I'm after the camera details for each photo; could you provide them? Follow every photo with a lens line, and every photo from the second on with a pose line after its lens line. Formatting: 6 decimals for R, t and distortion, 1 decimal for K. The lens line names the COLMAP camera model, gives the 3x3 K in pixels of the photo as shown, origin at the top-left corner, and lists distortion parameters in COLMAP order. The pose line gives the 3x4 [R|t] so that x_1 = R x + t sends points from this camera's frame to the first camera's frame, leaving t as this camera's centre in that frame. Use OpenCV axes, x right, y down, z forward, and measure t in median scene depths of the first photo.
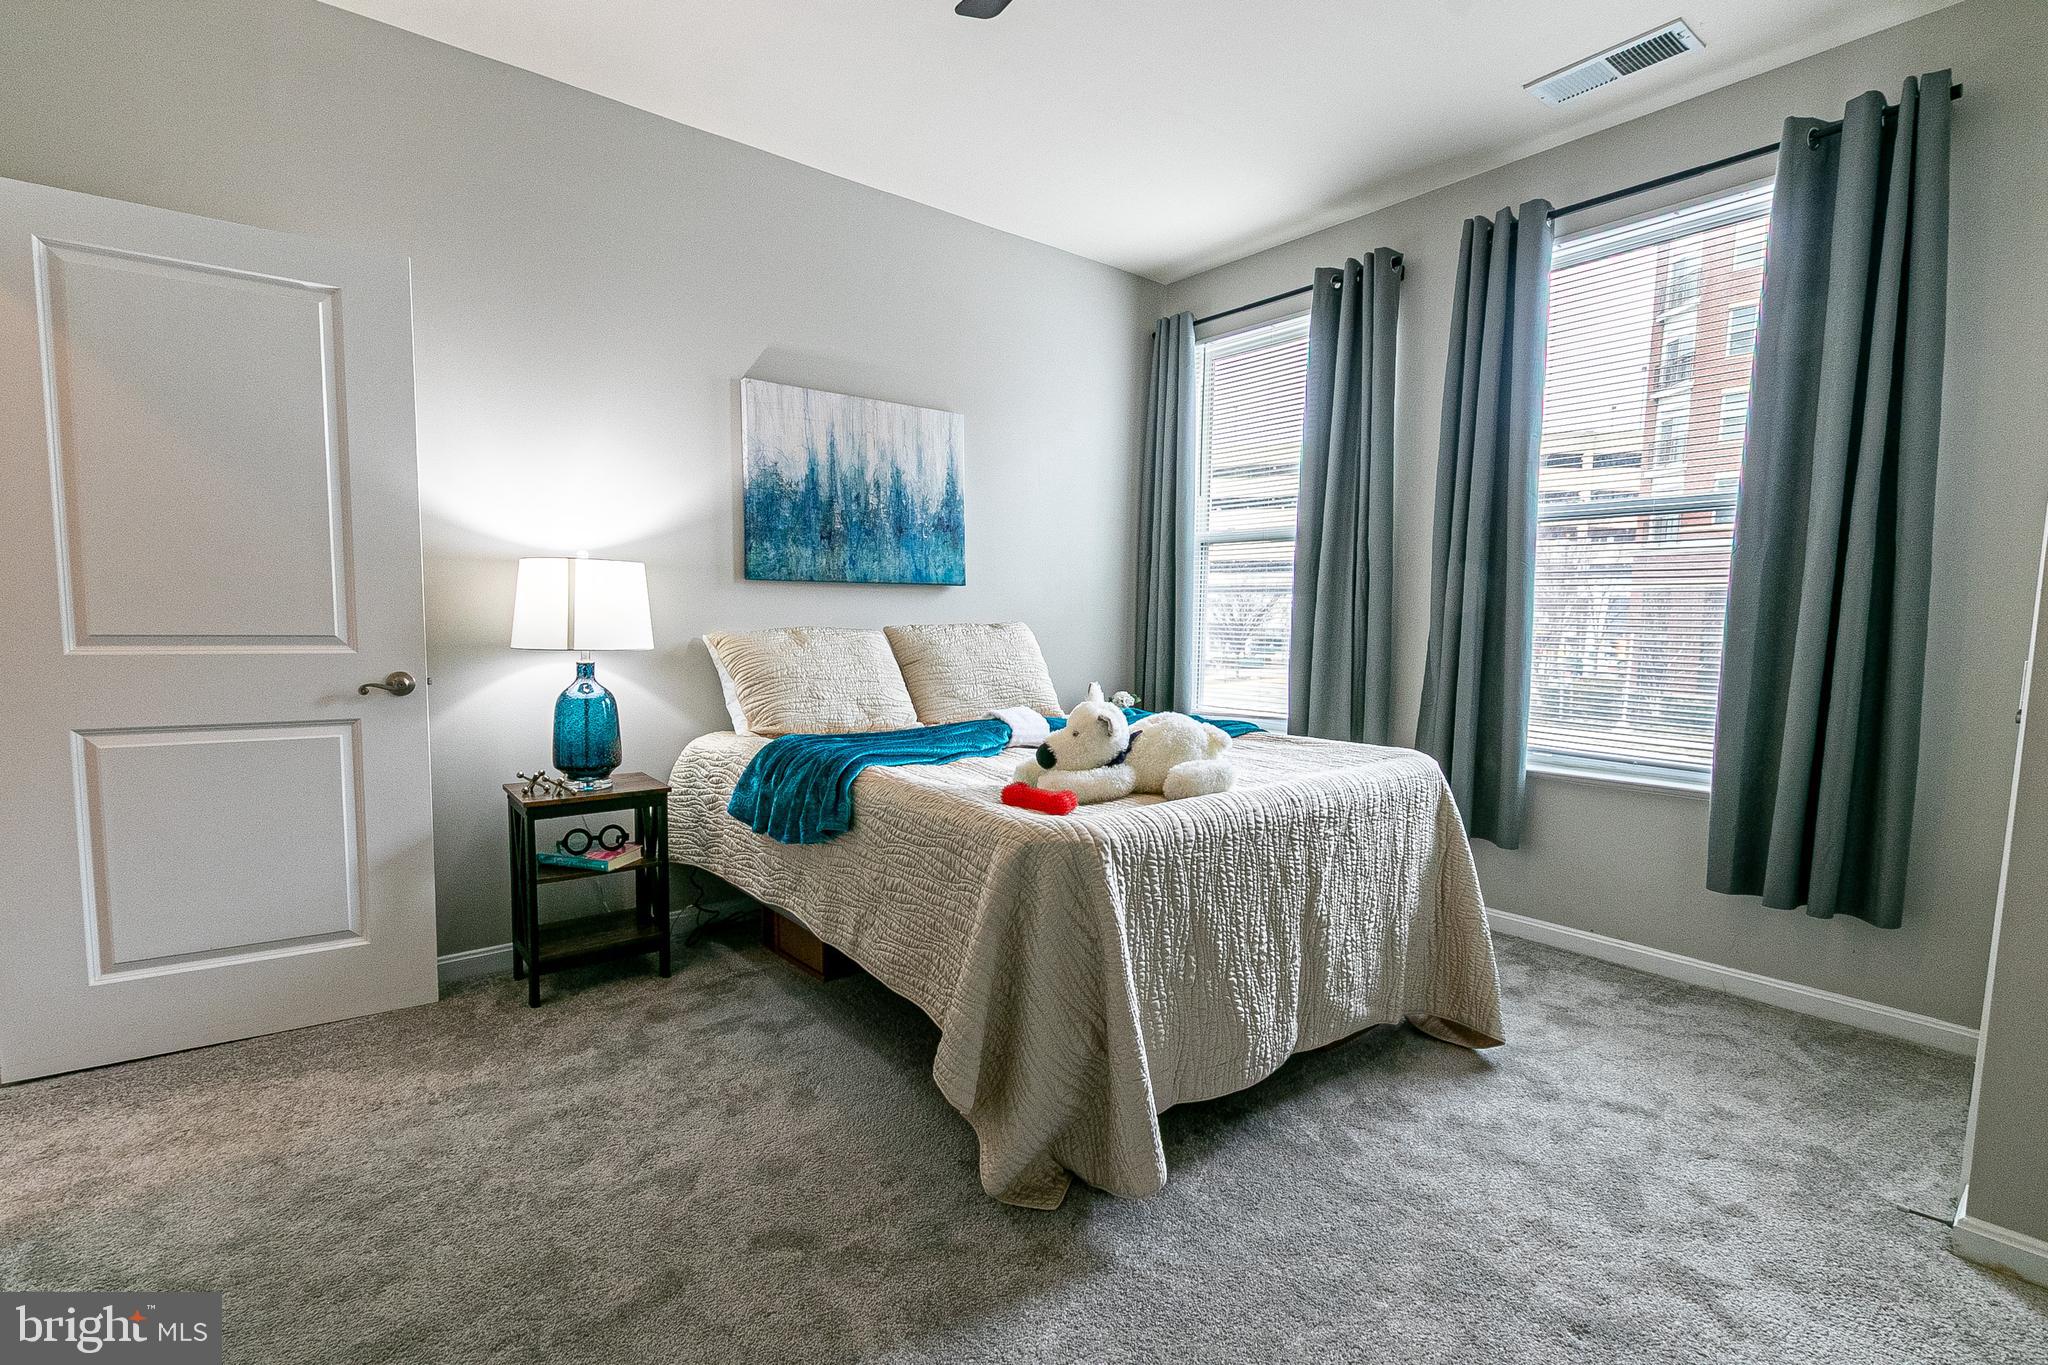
lens RADIAL K [[924.9, 0, 1022.0], [0, 924.9, 696.4], [0, 0, 1]] dist [0.000083, -0.000052]
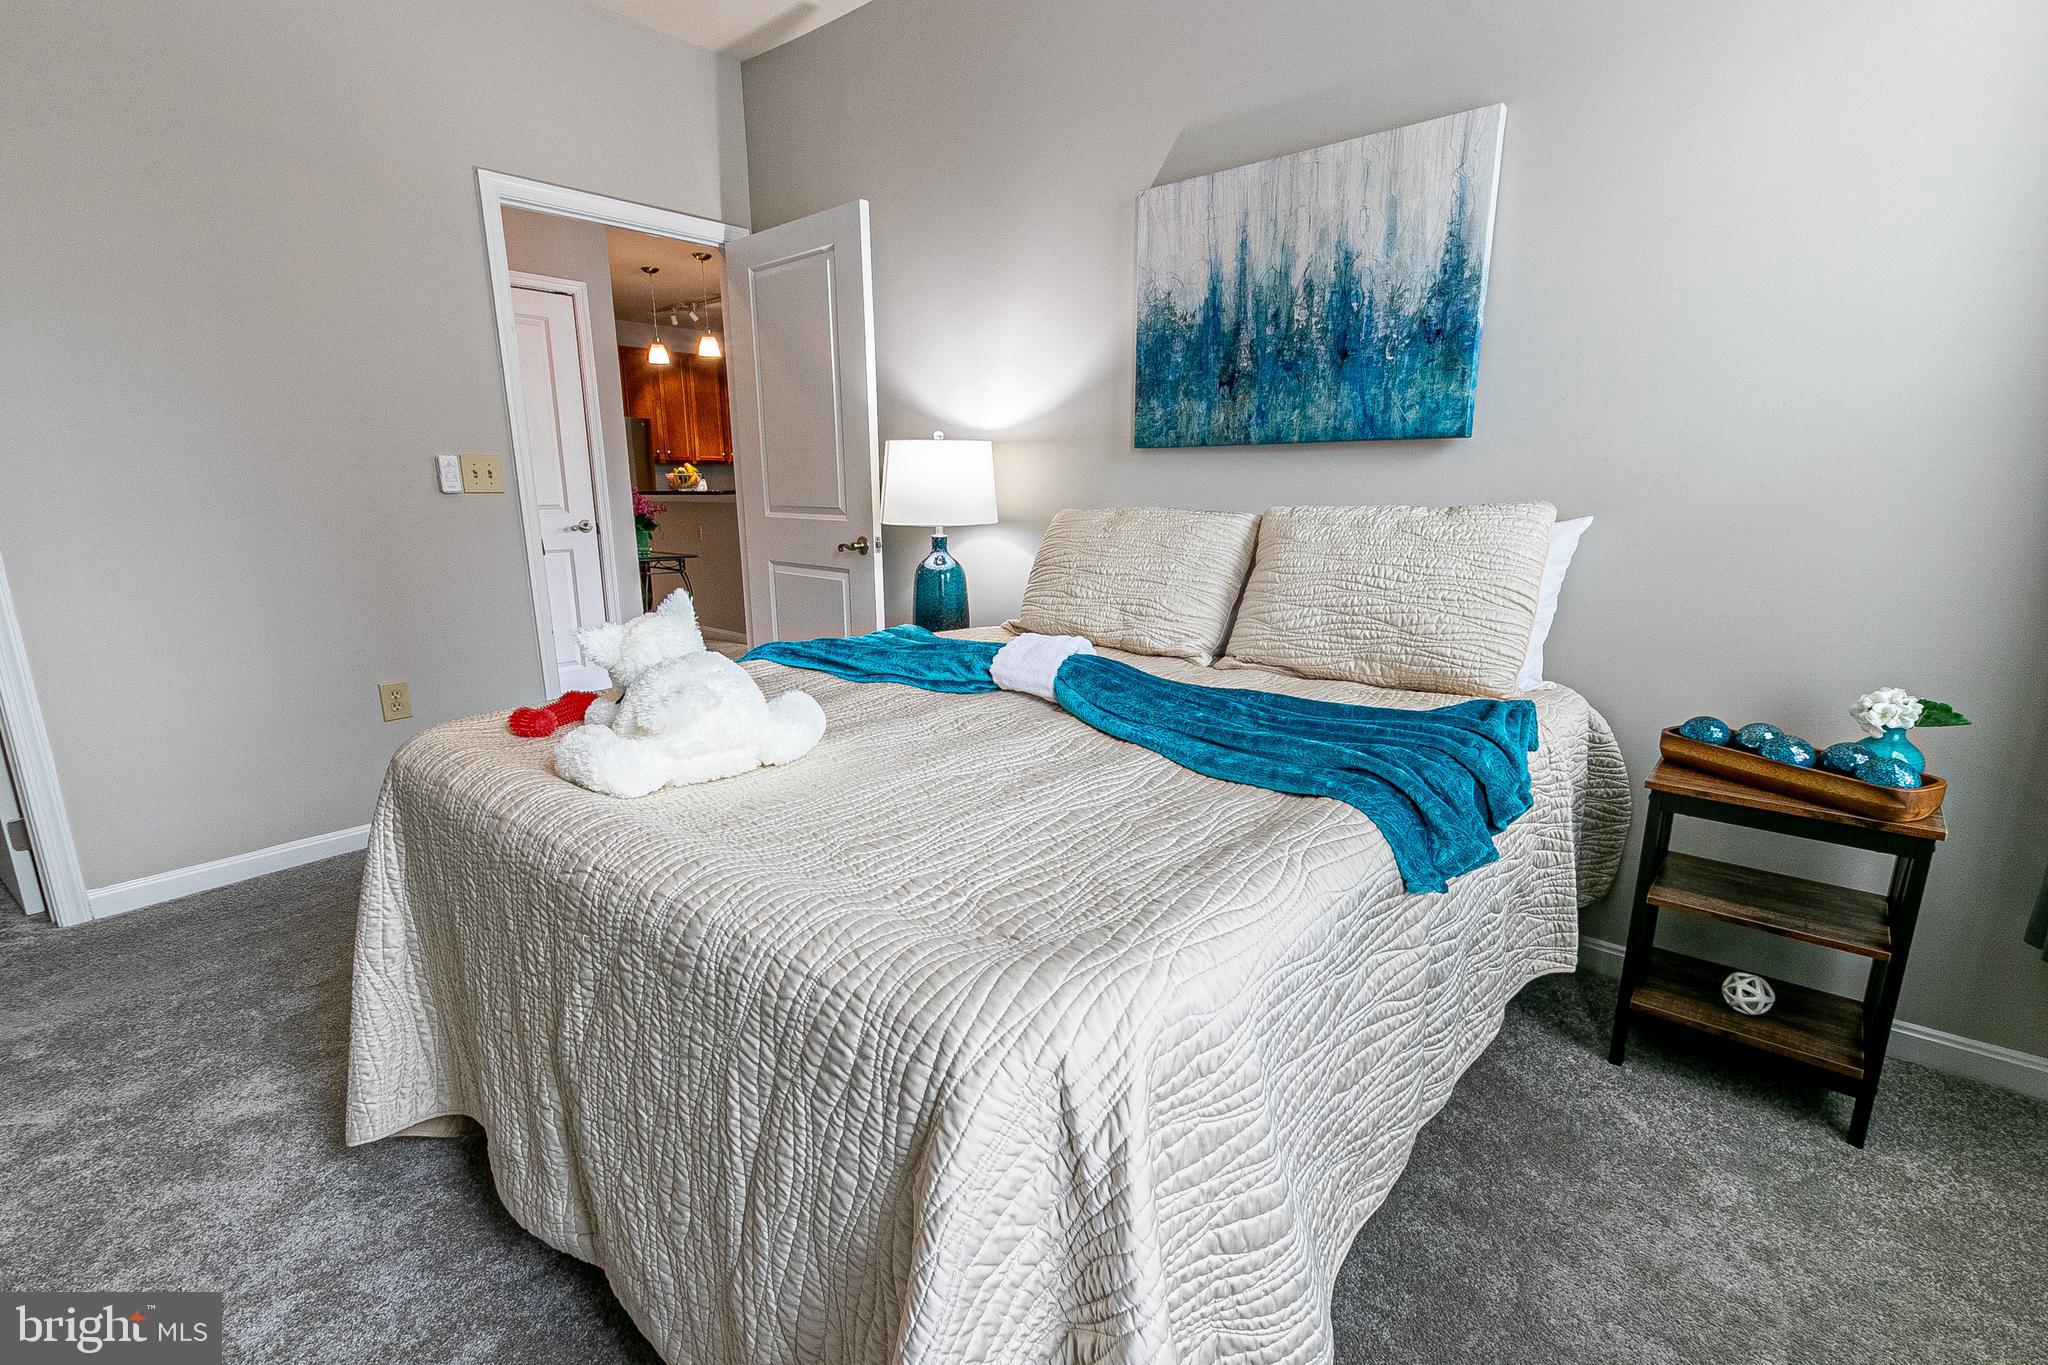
lens RADIAL K [[924.9, 0, 1022.0], [0, 924.9, 696.4], [0, 0, 1]] dist [0.000083, -0.000052]
pose [[0.192044, 0.223886, -0.955507, 0.511154], [-0.068666, 0.974309, 0.214491, -0.074903], [0.978981, 0.024420, 0.202483, 0.692832]]
